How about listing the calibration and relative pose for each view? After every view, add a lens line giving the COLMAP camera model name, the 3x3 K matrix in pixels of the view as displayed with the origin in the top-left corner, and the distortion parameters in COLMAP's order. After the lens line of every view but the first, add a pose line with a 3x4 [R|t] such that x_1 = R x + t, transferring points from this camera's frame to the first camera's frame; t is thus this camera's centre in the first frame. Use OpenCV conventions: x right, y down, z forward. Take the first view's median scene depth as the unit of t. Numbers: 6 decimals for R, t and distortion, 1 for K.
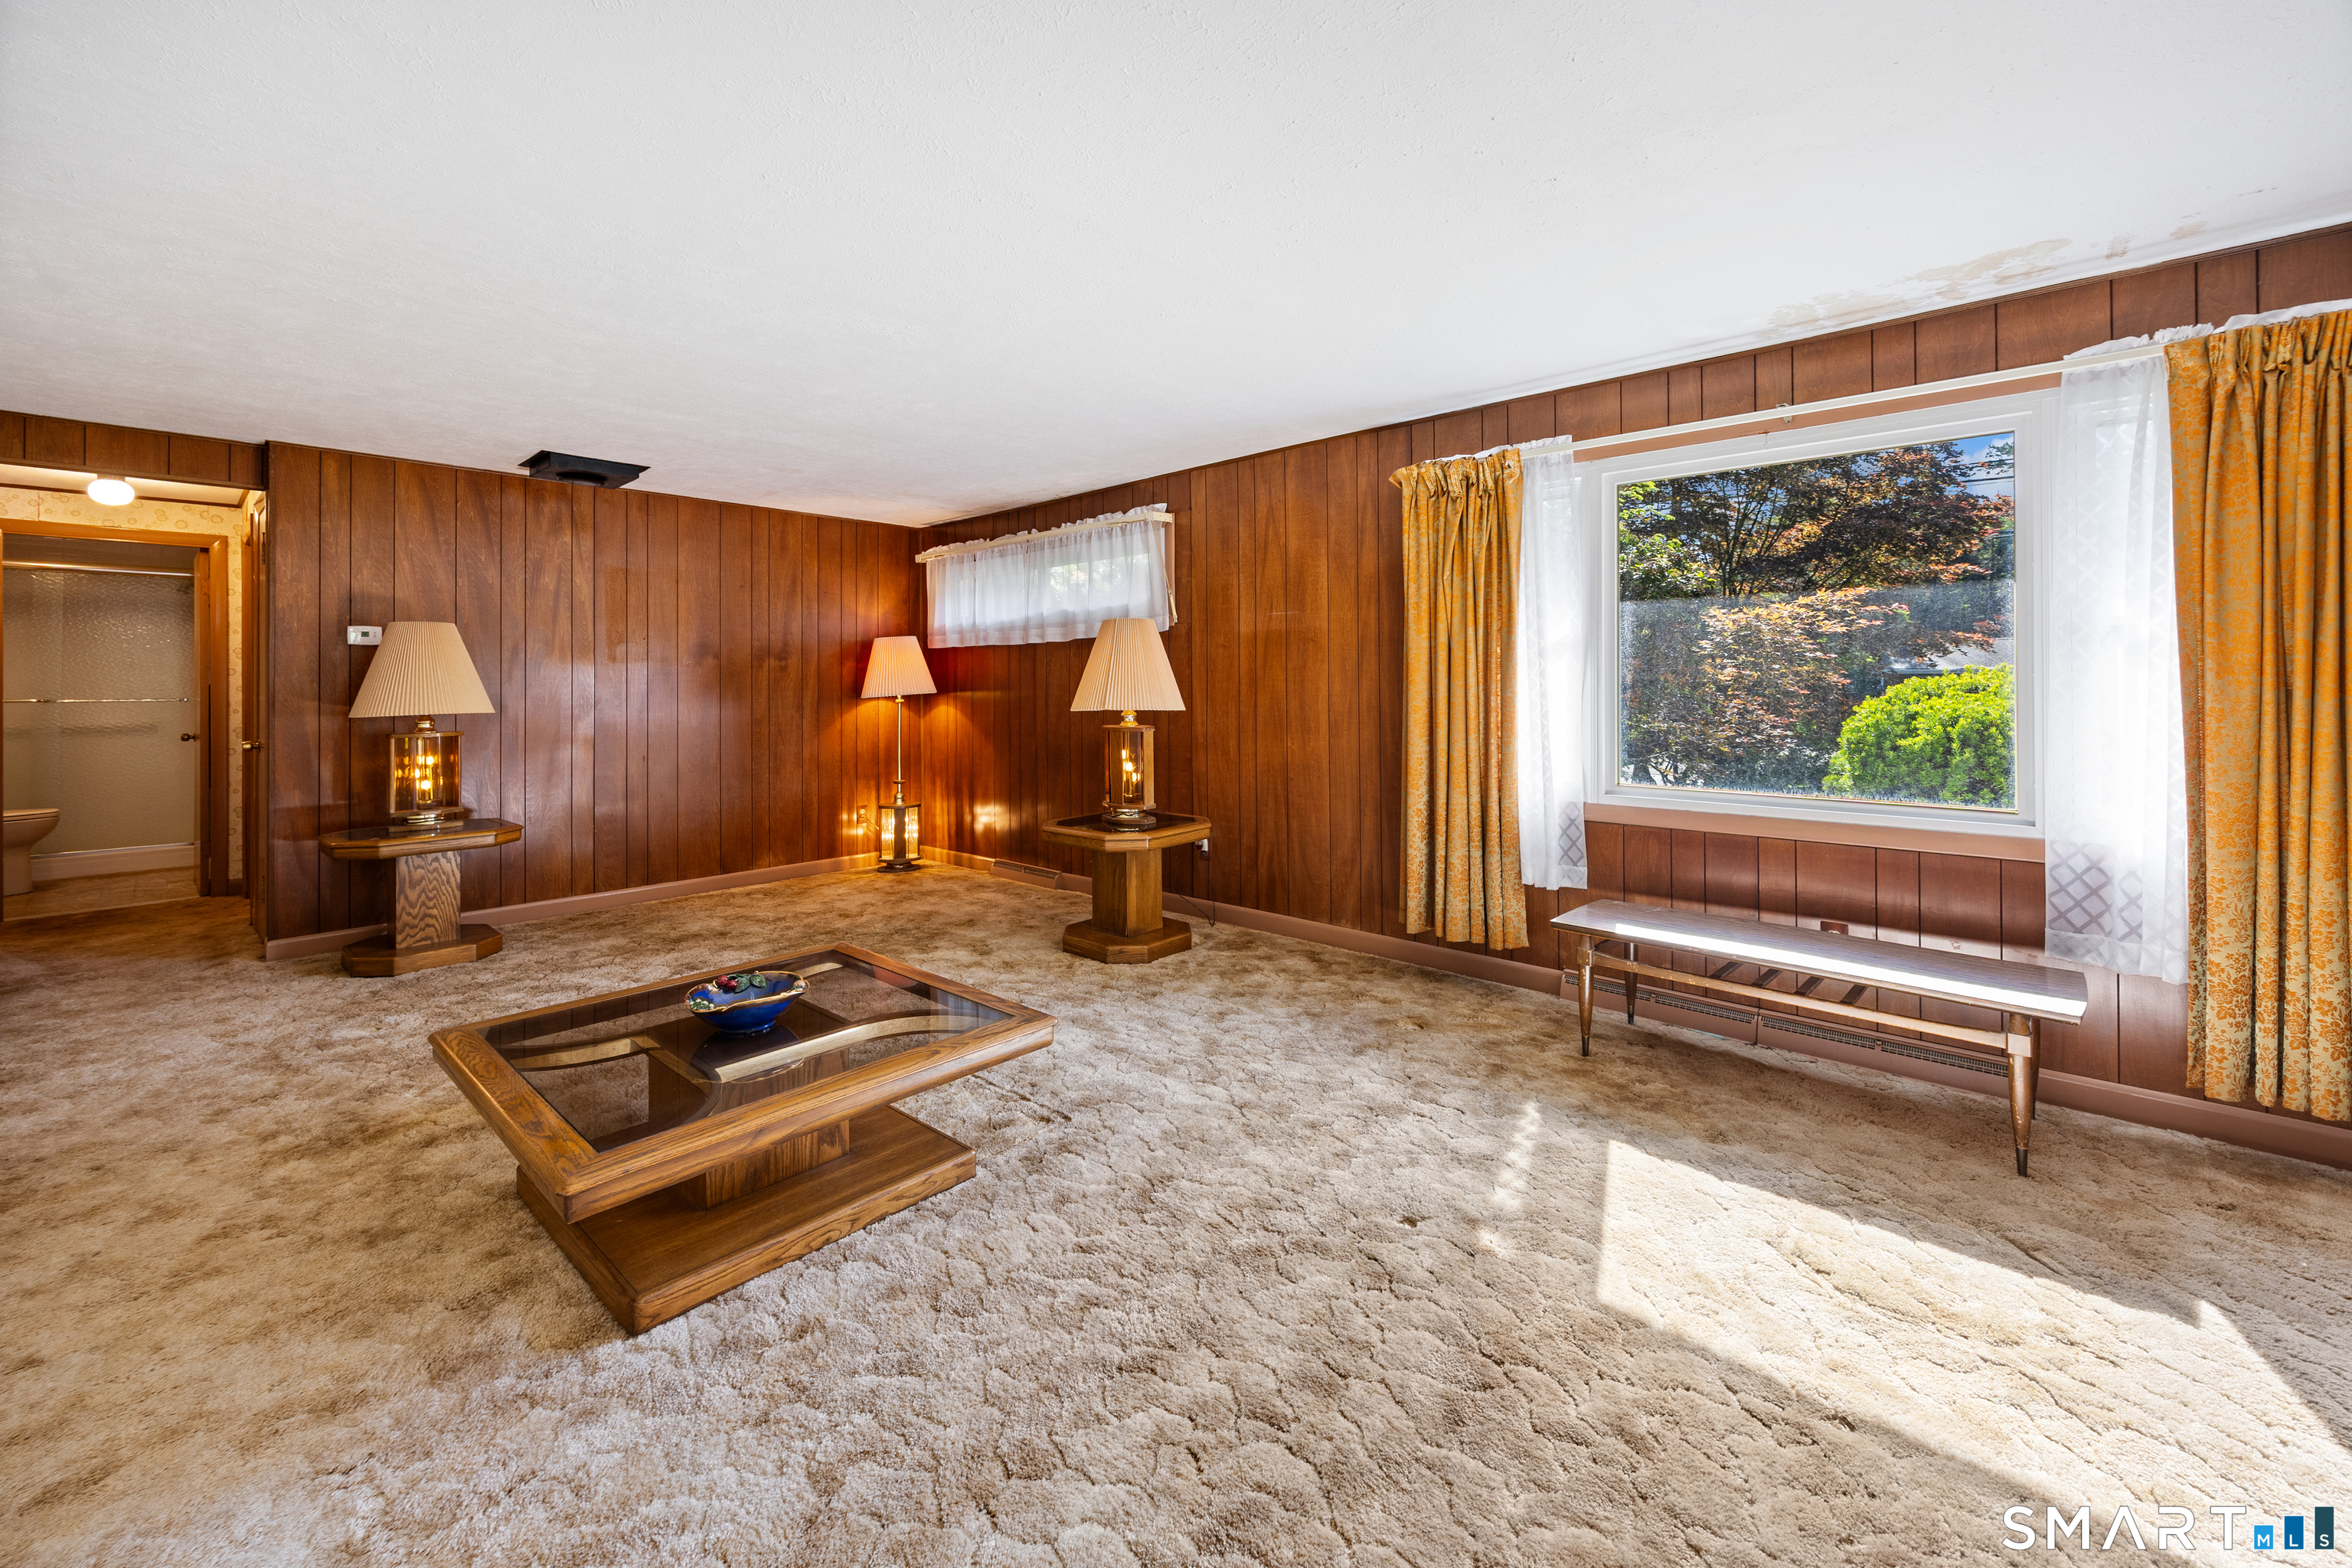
lens RADIAL K [[943.1, 0, 1150.8], [0, 943.1, 681.4], [0, 0, 1]] dist [-0.000306, 0.000287]
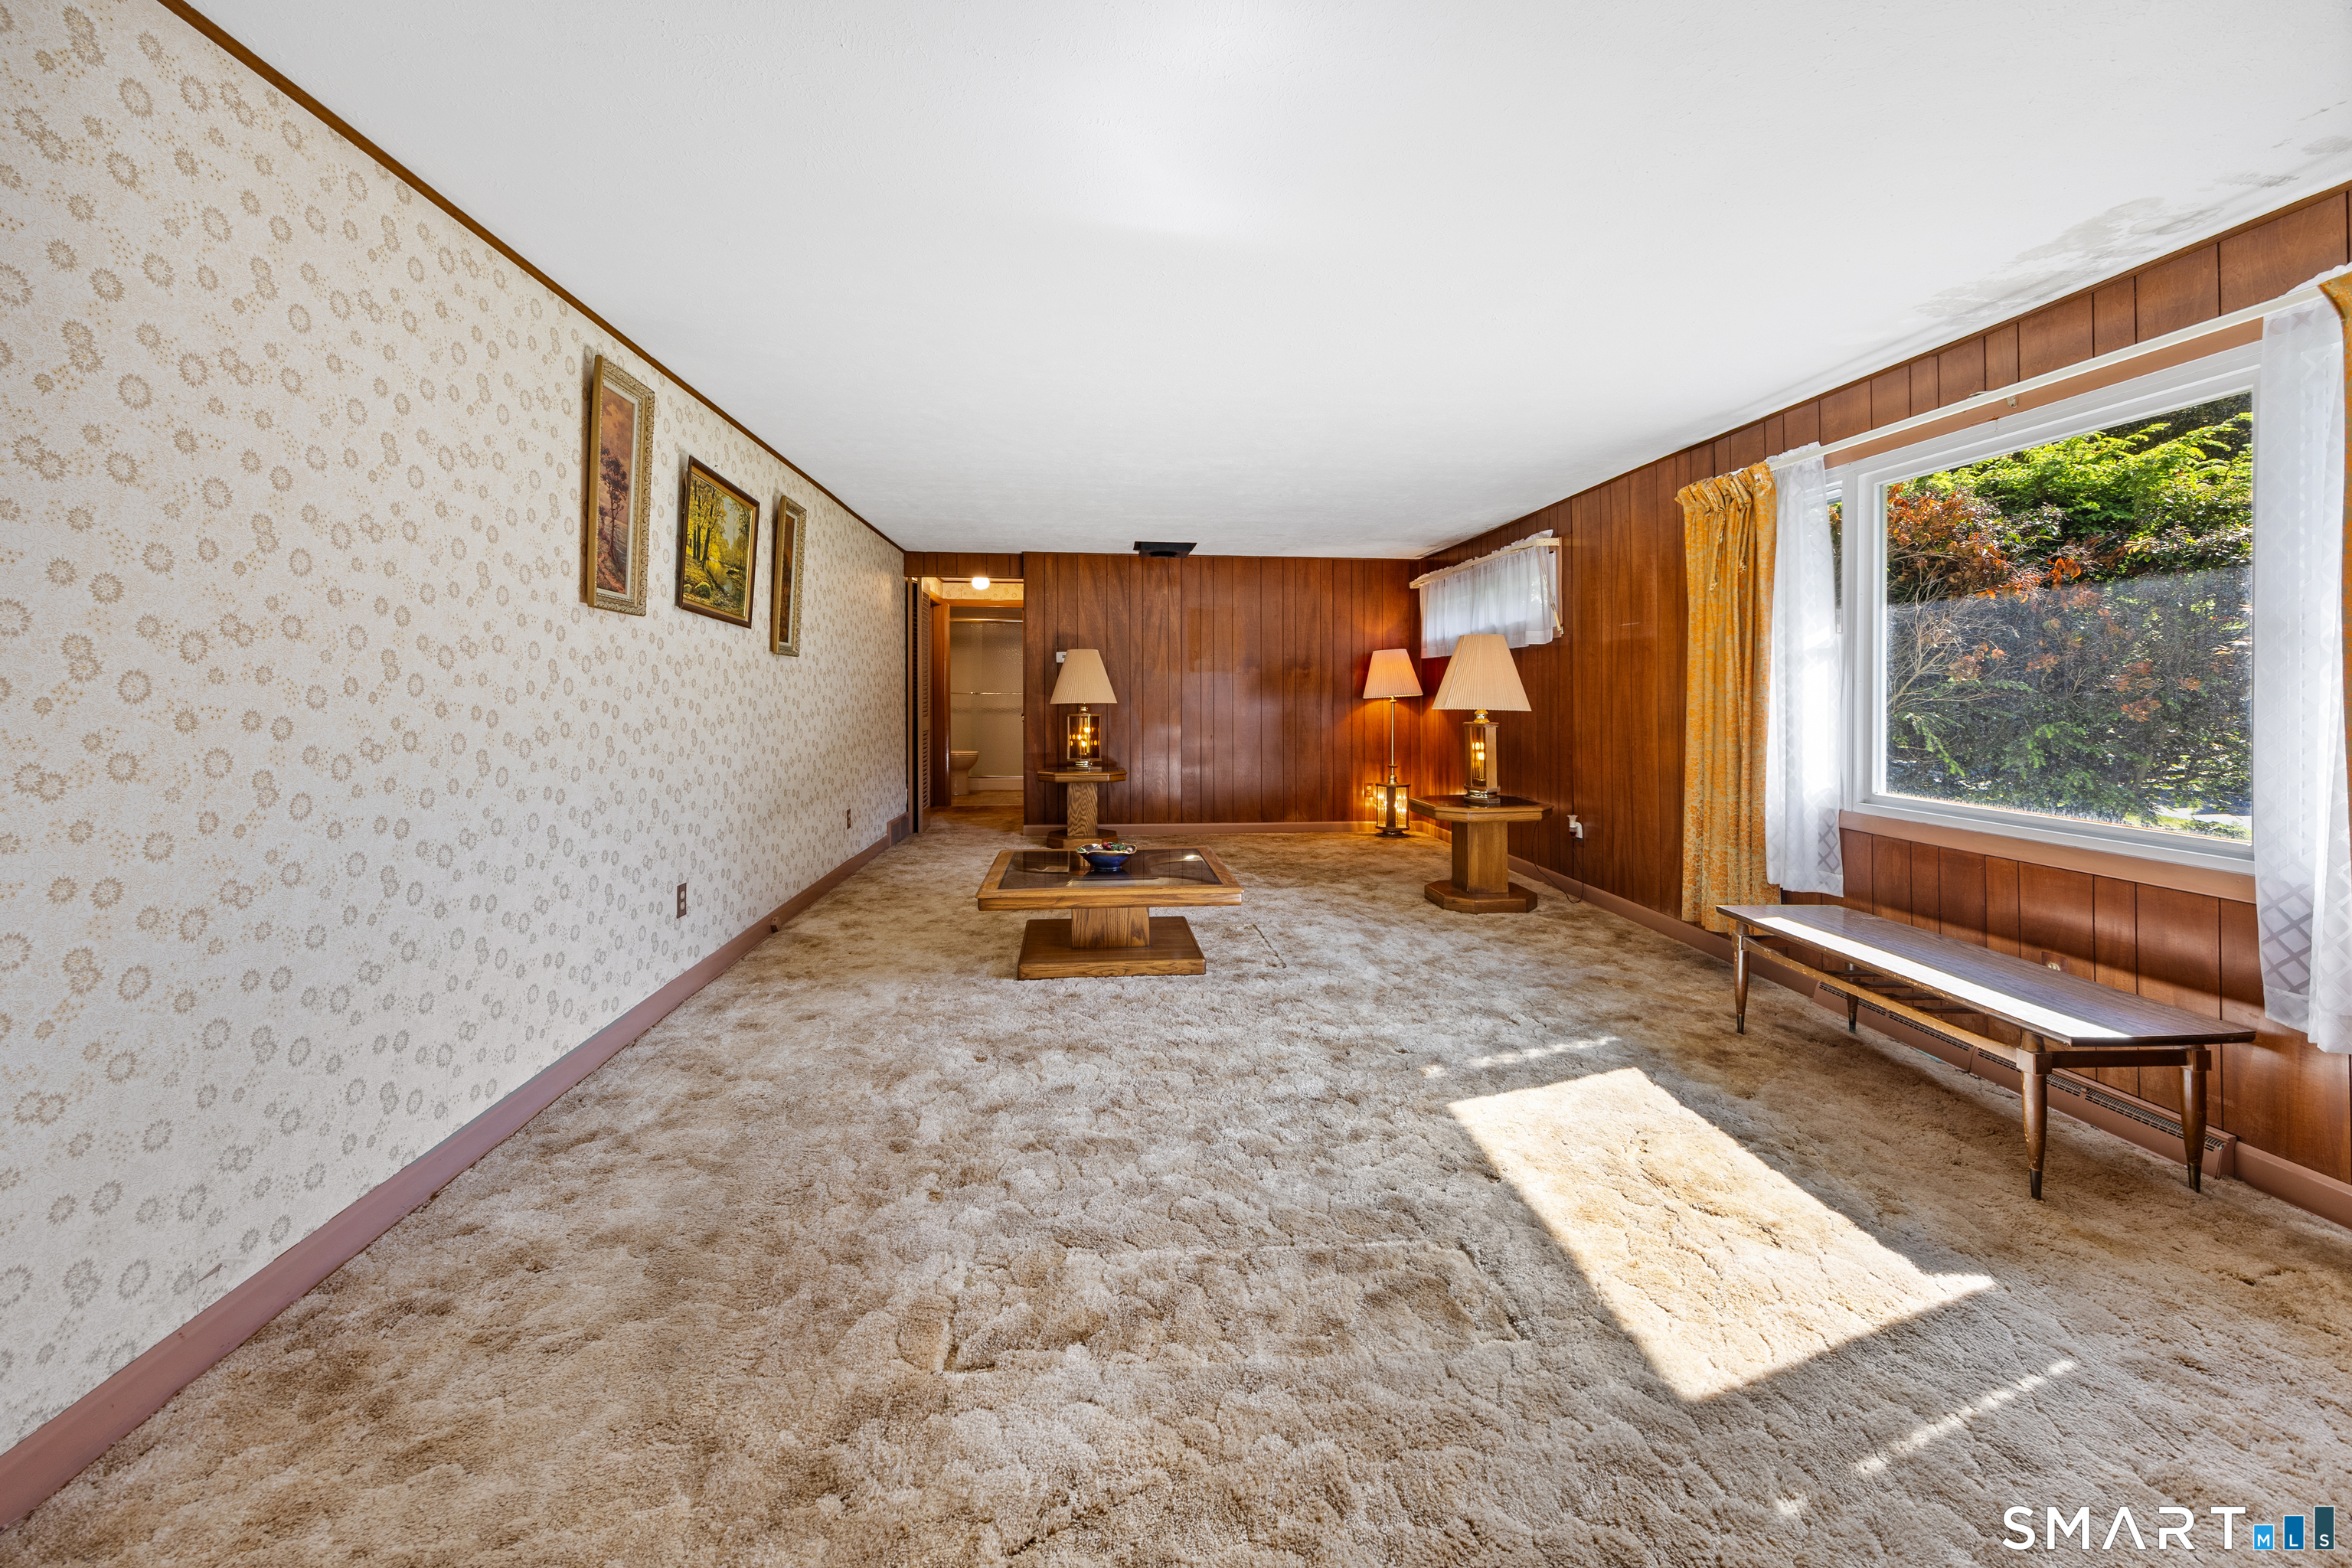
lens RADIAL K [[931.1, 0, 1195.8], [0, 931.1, 716.2], [0, 0, 1]] dist [-0.003317, 0.000316]
pose [[0.759866, 0.026473, -0.649541, 0.479036], [-0.006413, 0.999427, 0.033230, 0.001630], [0.650049, -0.021085, 0.759600, -0.151397]]
